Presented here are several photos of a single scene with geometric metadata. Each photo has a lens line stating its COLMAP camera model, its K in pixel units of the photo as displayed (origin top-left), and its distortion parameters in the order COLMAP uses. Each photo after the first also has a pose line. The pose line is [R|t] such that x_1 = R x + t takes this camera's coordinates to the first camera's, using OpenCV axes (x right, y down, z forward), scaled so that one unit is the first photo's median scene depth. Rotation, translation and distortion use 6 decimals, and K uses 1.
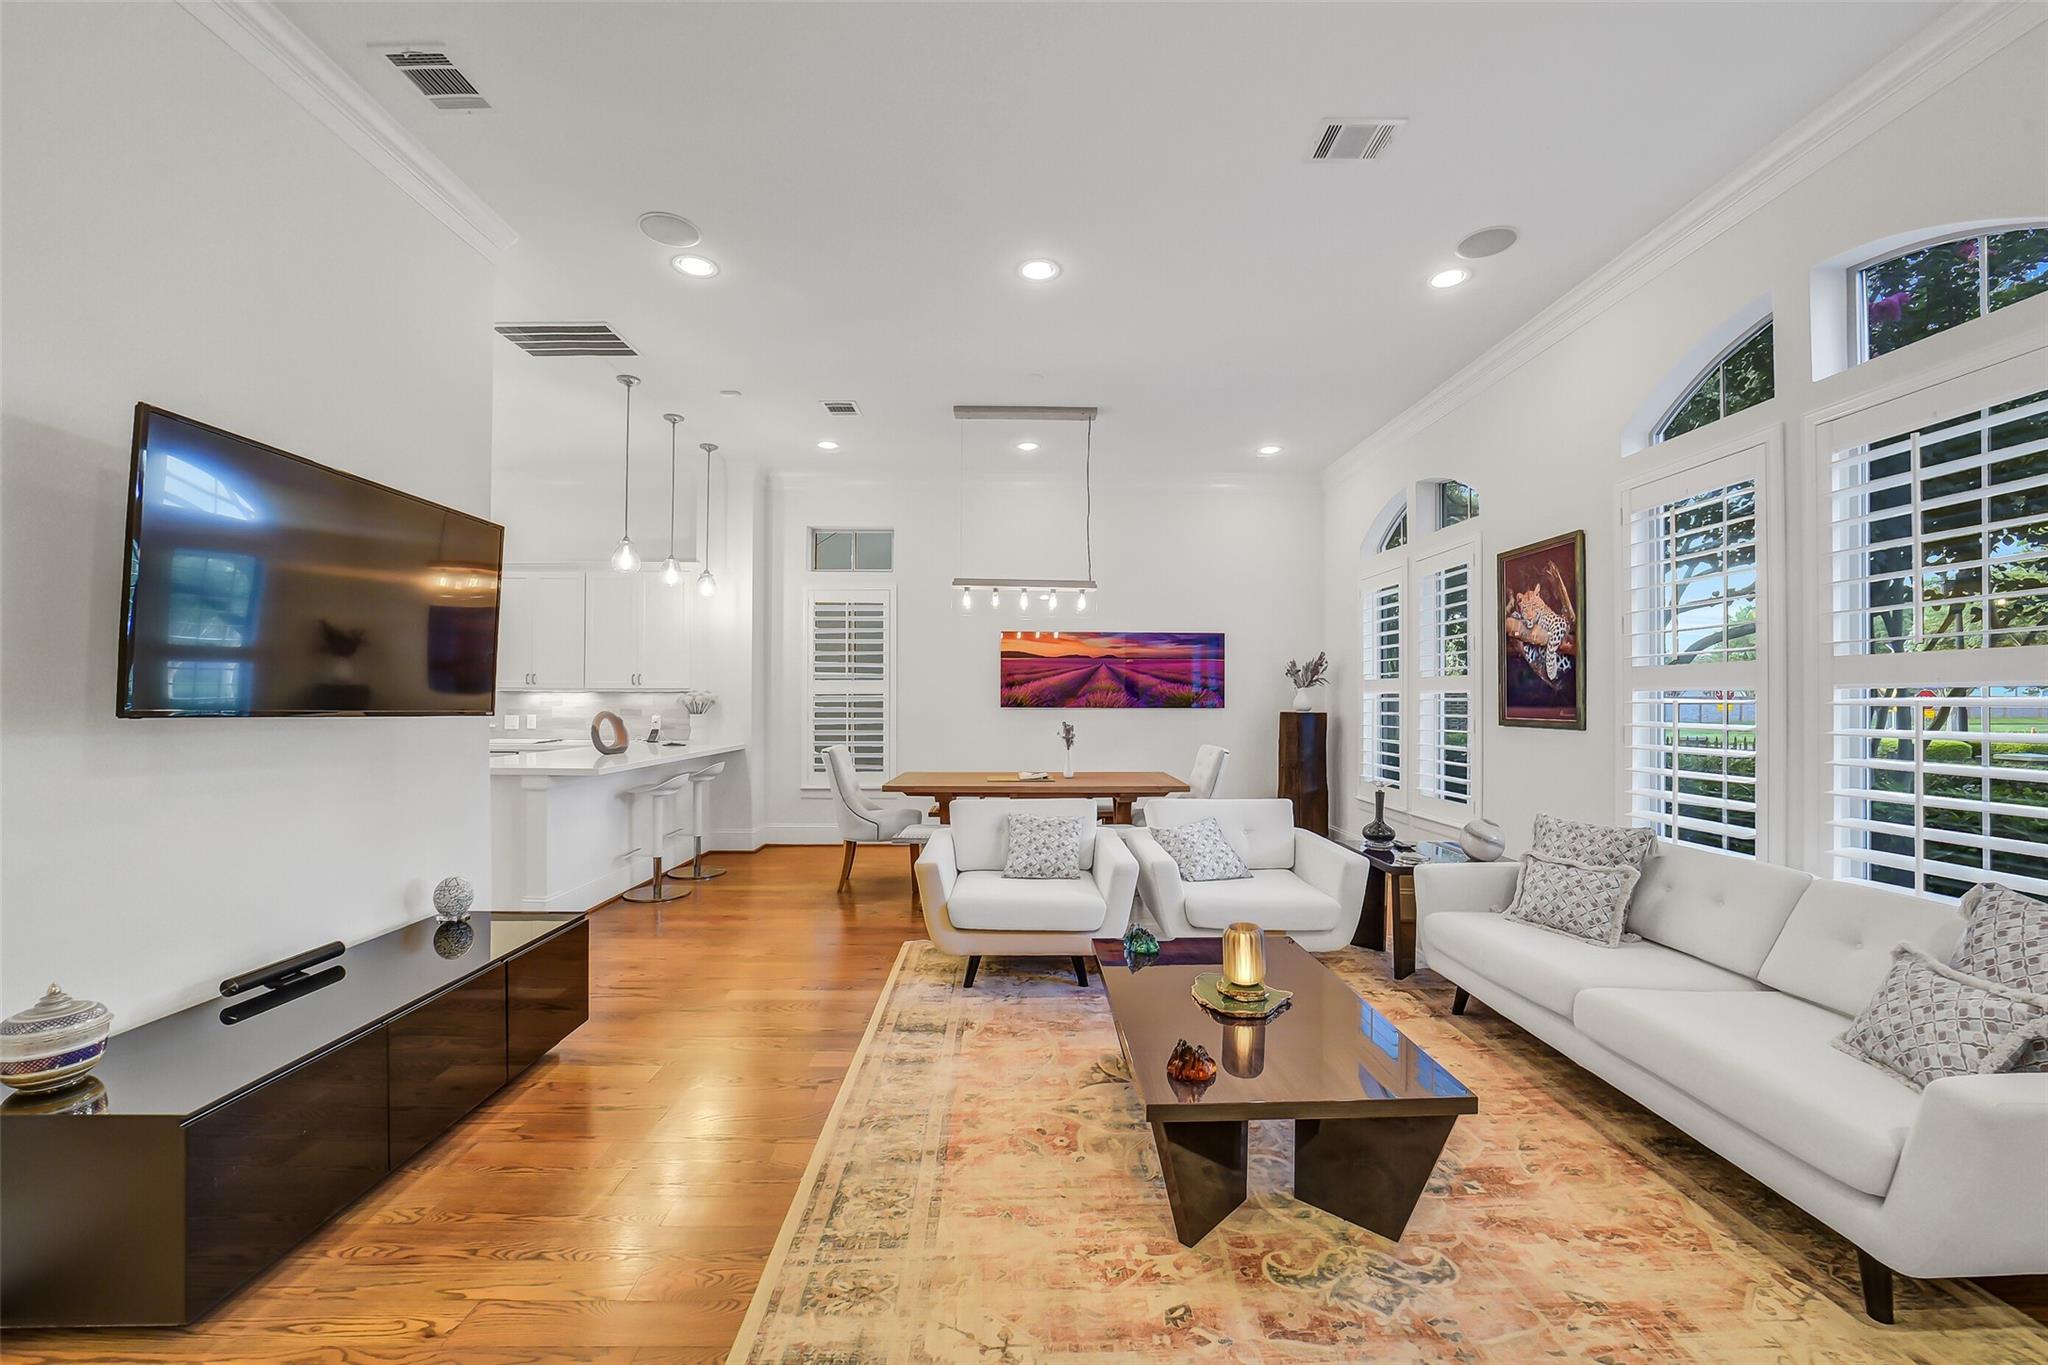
lens RADIAL K [[815.6, 0, 1023.6], [0, 815.6, 688.5], [0, 0, 1]] dist [-0.021509, 0.002259]
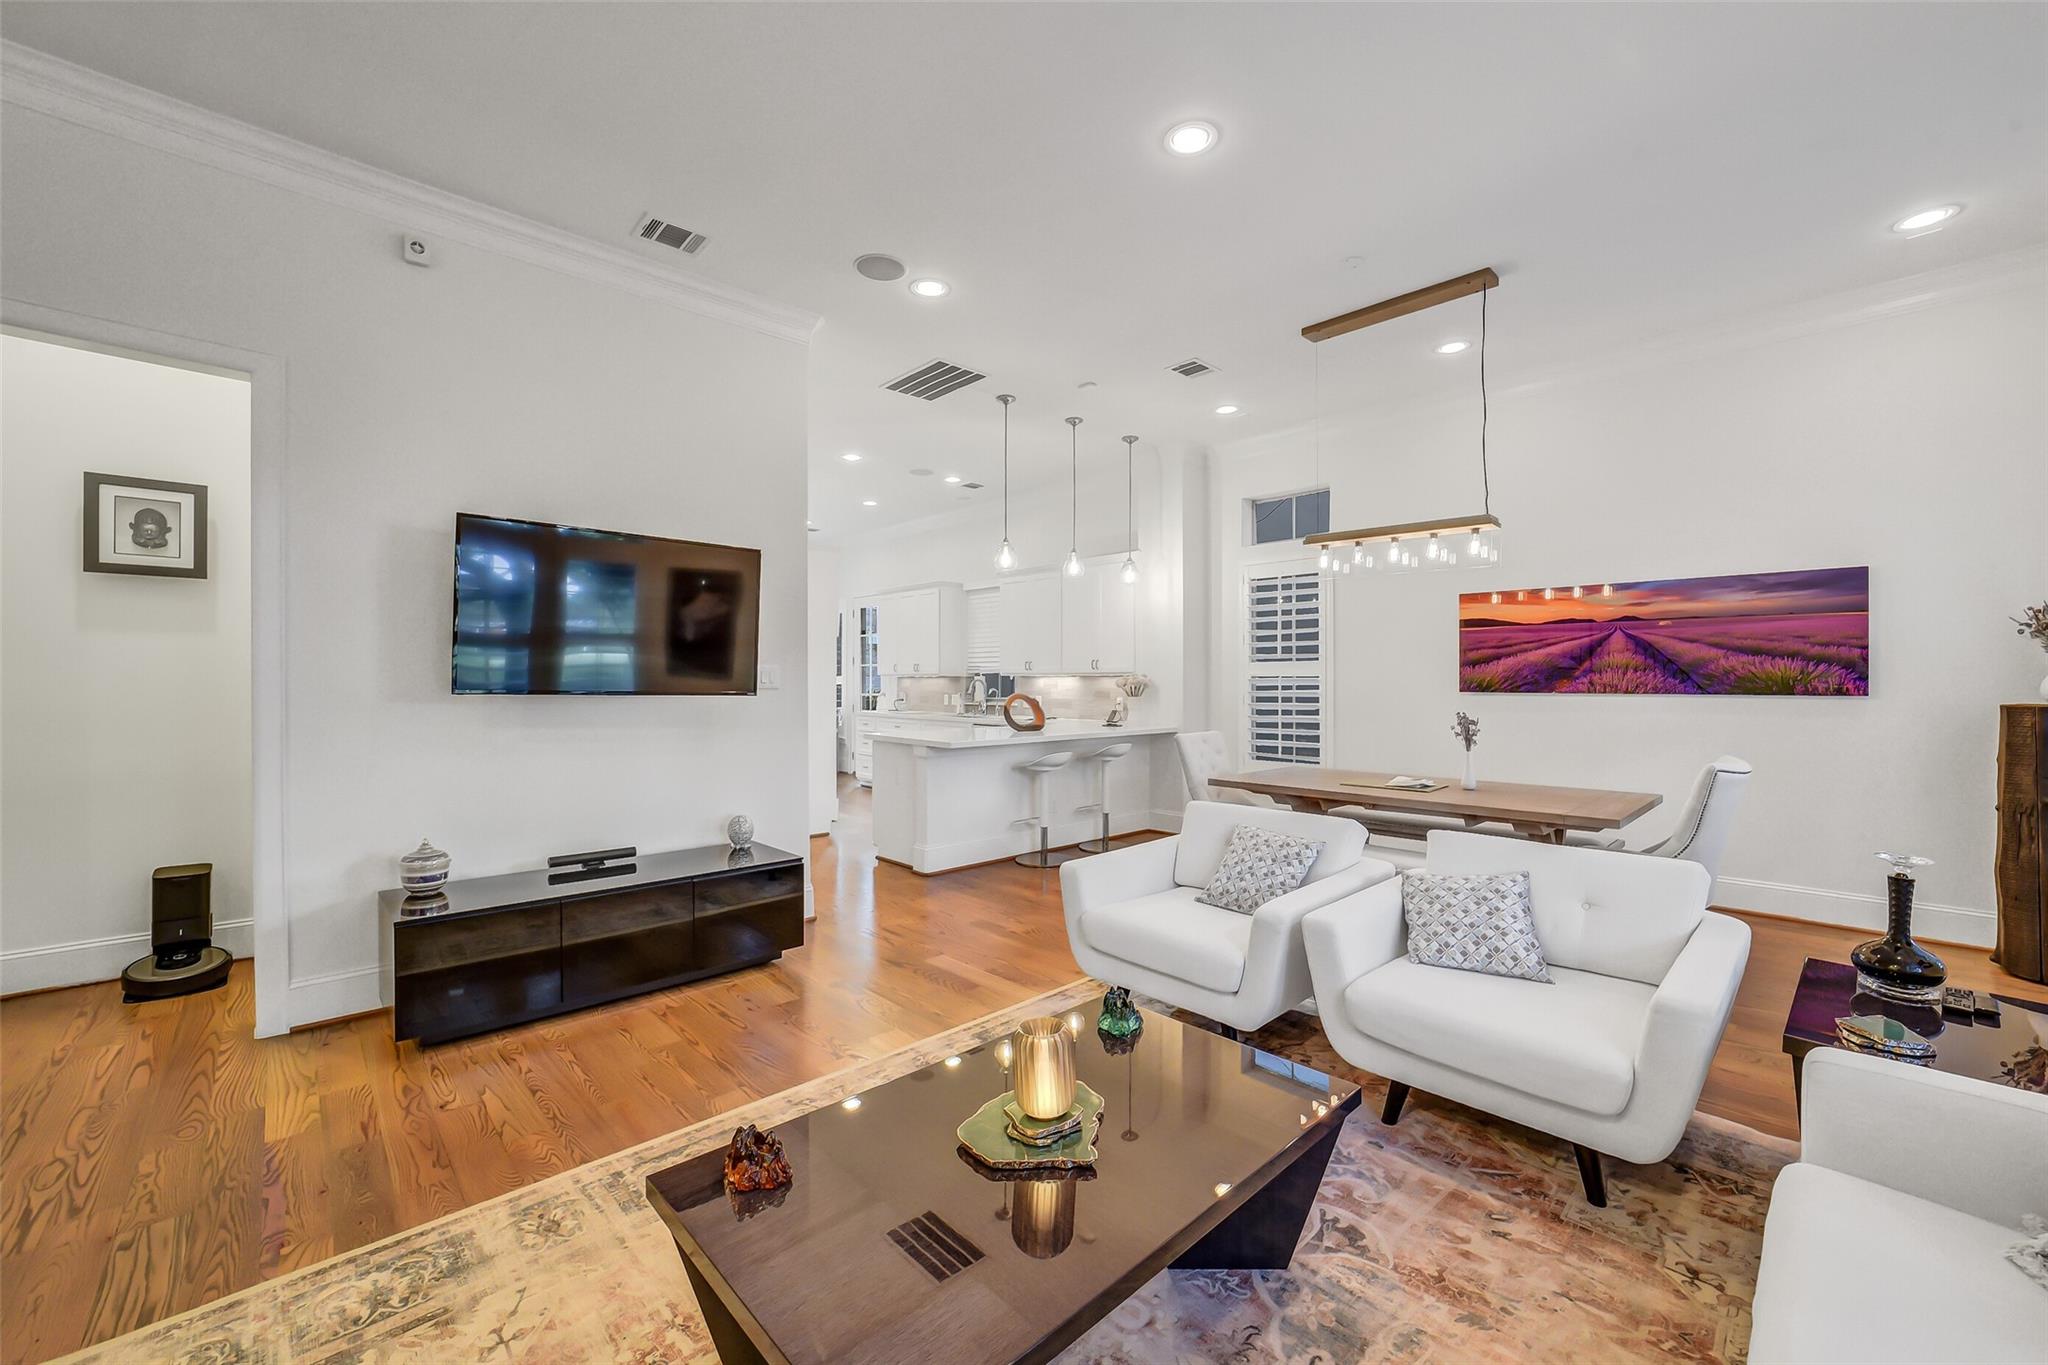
lens RADIAL K [[815.6, 0, 1029.0], [0, 815.6, 664.2], [0, 0, 1]] dist [-0.021509, 0.002259]
pose [[0.678173, -0.016724, -0.734712, 0.391256], [0.010112, 0.999859, -0.013426, 0.004054], [0.734832, 0.001676, 0.678247, 0.276132]]
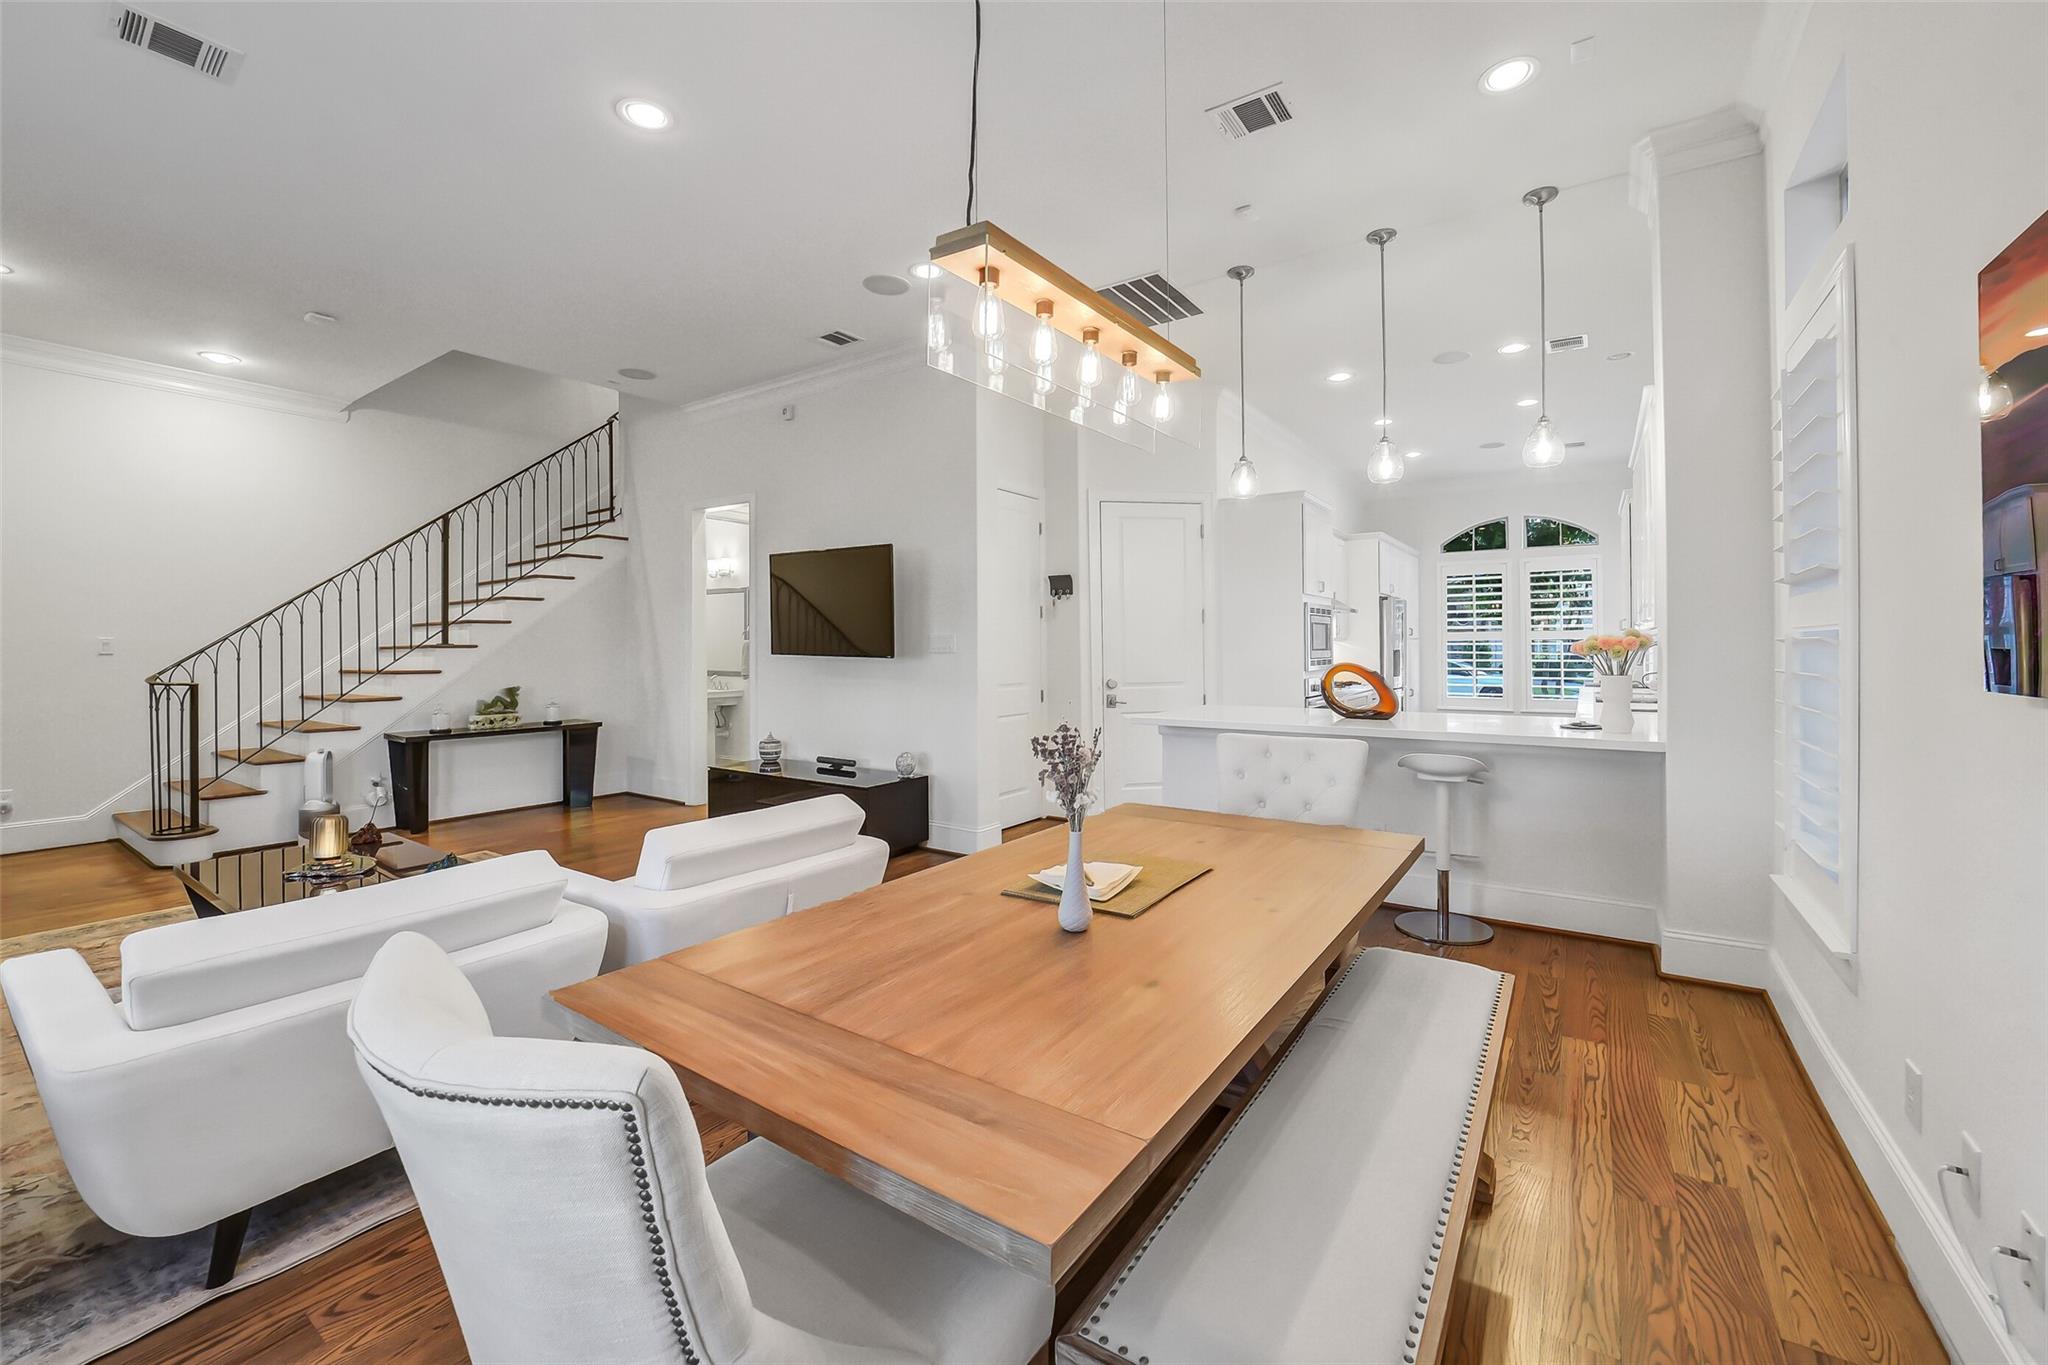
lens RADIAL K [[815.6, 0, 1035.9], [0, 815.6, 639.5], [0, 0, 1]] dist [-0.021509, 0.002259]
pose [[-0.562707, -0.009334, -0.826604, 0.363670], [0.011214, 0.999758, -0.018923, 0.020044], [0.826580, -0.019918, -0.562466, 1.400895]]
